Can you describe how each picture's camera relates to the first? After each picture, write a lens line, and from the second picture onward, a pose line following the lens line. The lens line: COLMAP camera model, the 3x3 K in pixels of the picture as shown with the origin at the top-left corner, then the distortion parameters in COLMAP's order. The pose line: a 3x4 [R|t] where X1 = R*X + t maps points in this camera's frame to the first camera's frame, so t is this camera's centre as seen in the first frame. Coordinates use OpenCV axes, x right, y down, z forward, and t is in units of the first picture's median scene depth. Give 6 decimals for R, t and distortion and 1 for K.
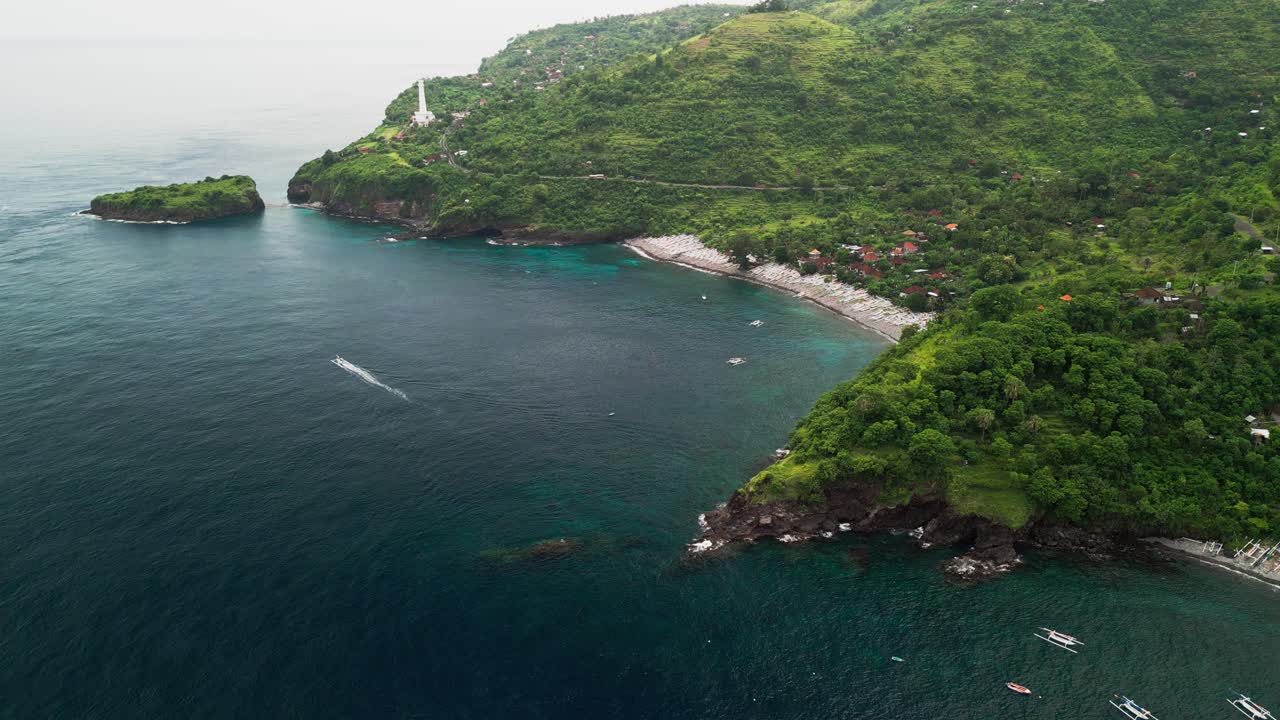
lens RADIAL K [[945.9, 0, 640.0], [0, 945.9, 360.0], [0, 0, 1]] dist [0.079960, -0.082087]
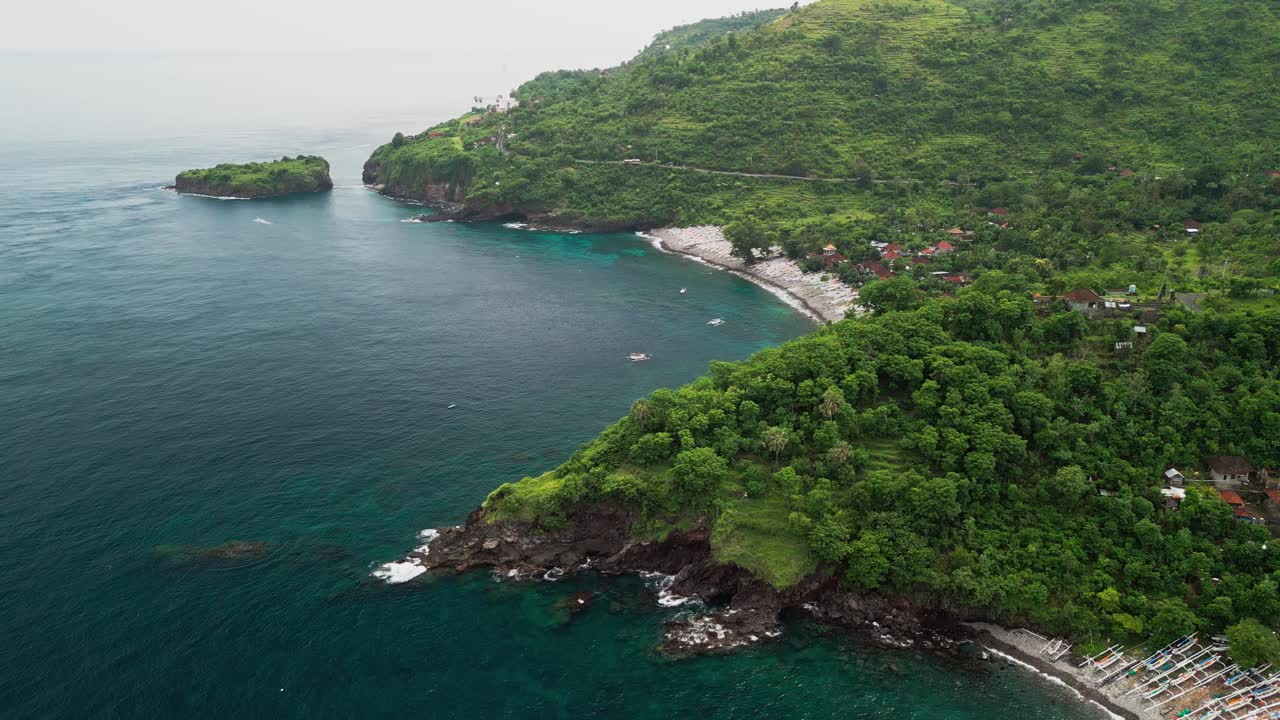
lens RADIAL K [[945.9, 0, 640.0], [0, 945.9, 360.0], [0, 0, 1]] dist [0.079960, -0.082087]
pose [[0.976016, 0.067046, -0.207116, 0.171430], [-0.069254, 0.997593, -0.003420, 0.003229], [0.206389, 0.017682, 0.978310, 0.098845]]
